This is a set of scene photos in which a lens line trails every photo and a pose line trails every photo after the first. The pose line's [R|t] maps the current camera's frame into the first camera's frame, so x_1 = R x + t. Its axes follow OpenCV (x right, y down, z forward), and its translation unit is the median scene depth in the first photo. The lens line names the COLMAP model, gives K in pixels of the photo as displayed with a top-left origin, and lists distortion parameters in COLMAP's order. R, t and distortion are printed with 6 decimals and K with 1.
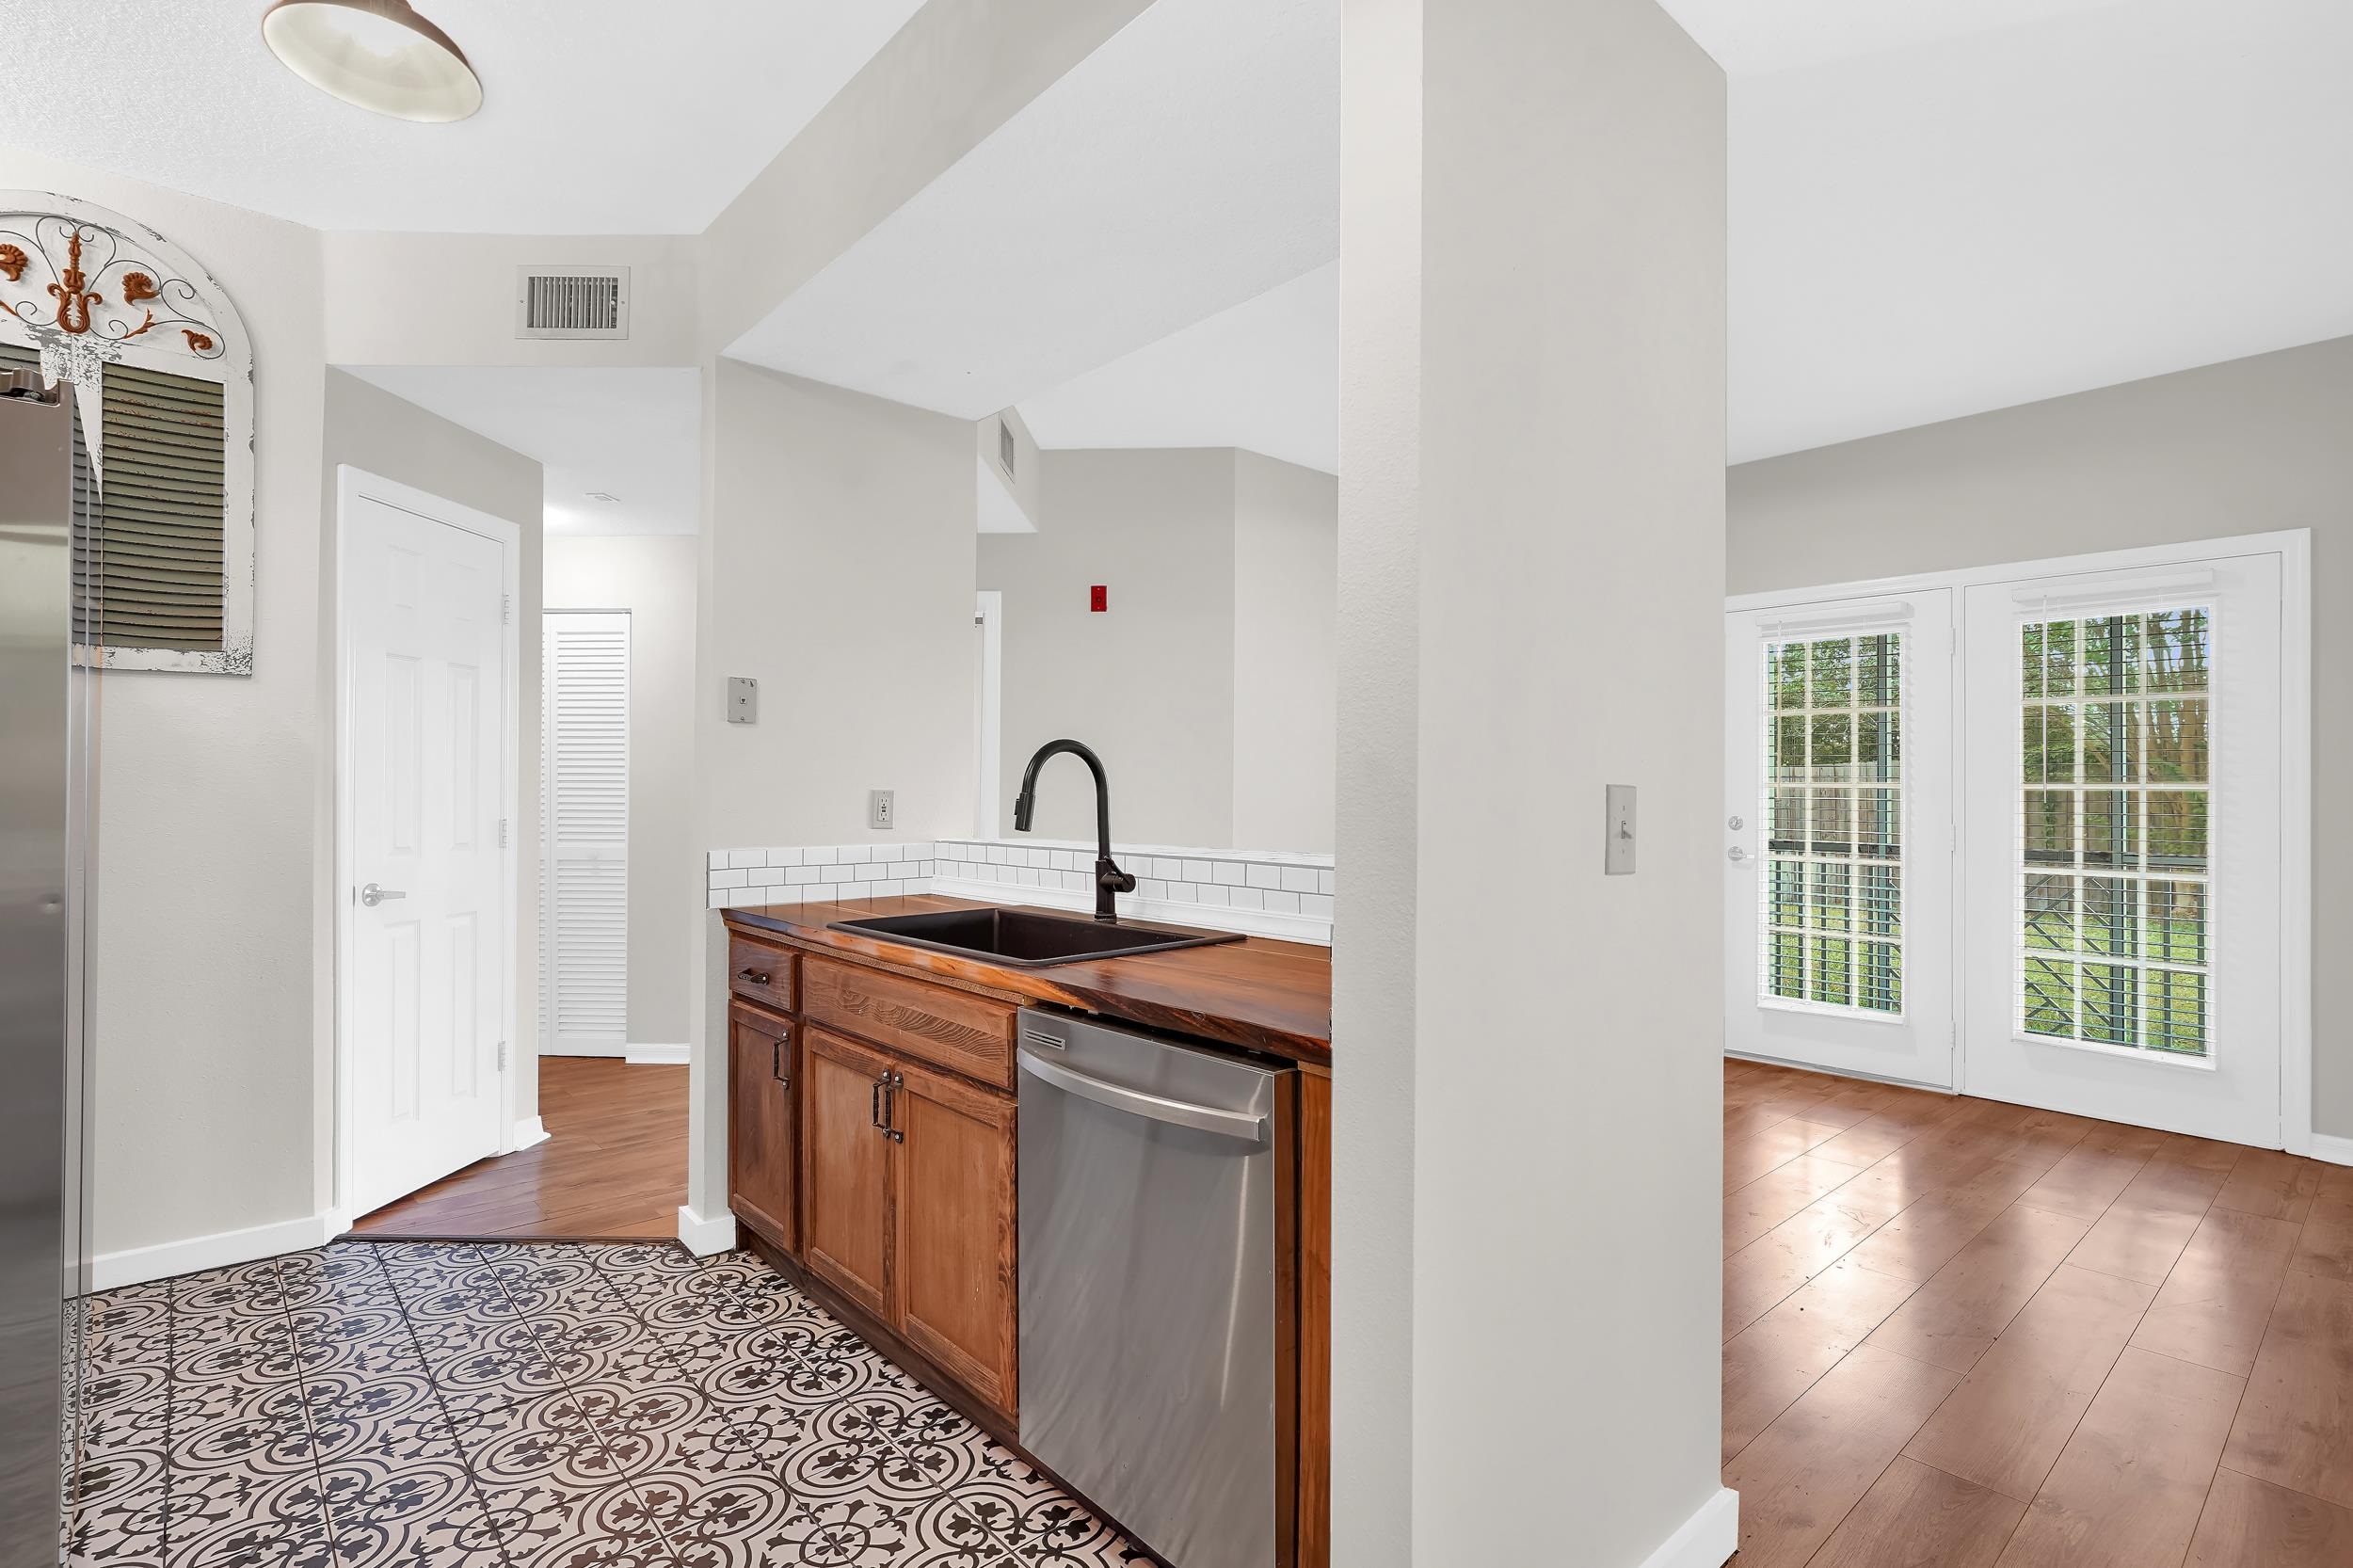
lens RADIAL K [[1134.6, 0, 1182.0], [0, 1134.6, 799.2], [0, 0, 1]] dist [-0.006791, 0.004553]
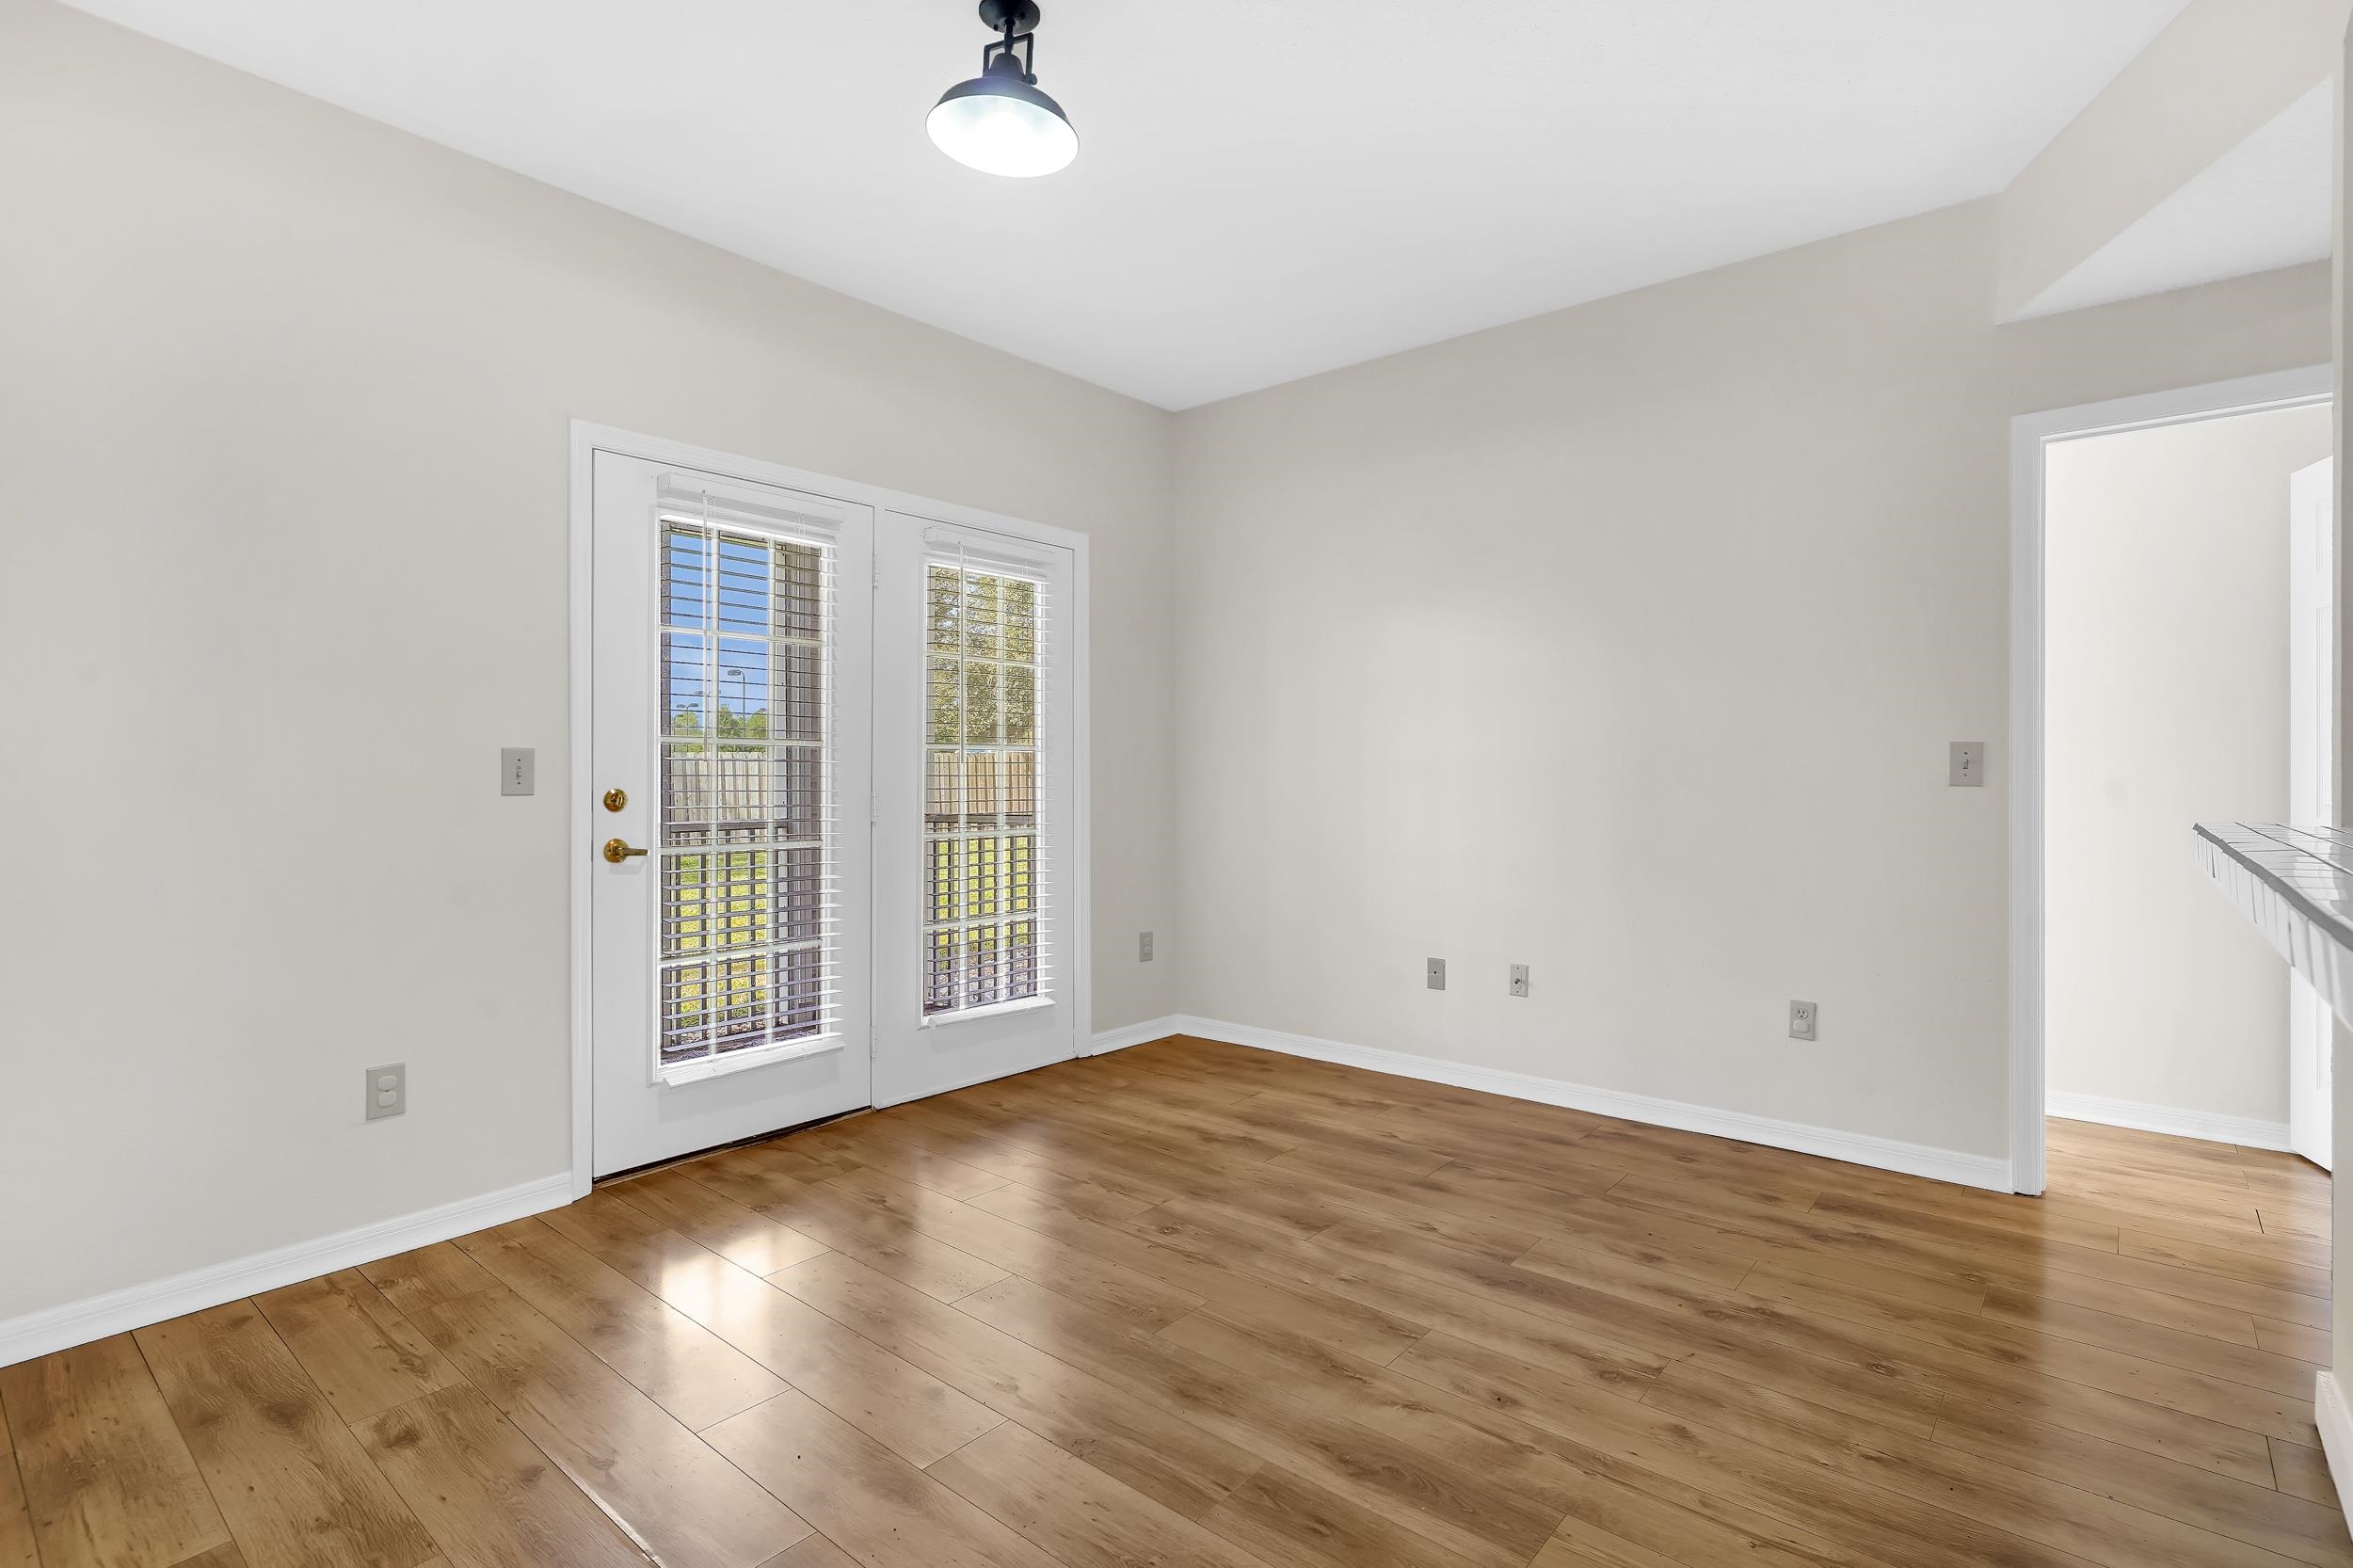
lens RADIAL K [[1134.6, 0, 1180.6], [0, 1134.6, 778.3], [0, 0, 1]] dist [-0.006791, 0.004553]
pose [[-0.149352, -0.012033, 0.988711, -0.300419], [0.007534, 0.999883, 0.013307, 0.007783], [-0.988755, 0.009436, -0.149244, 1.484562]]
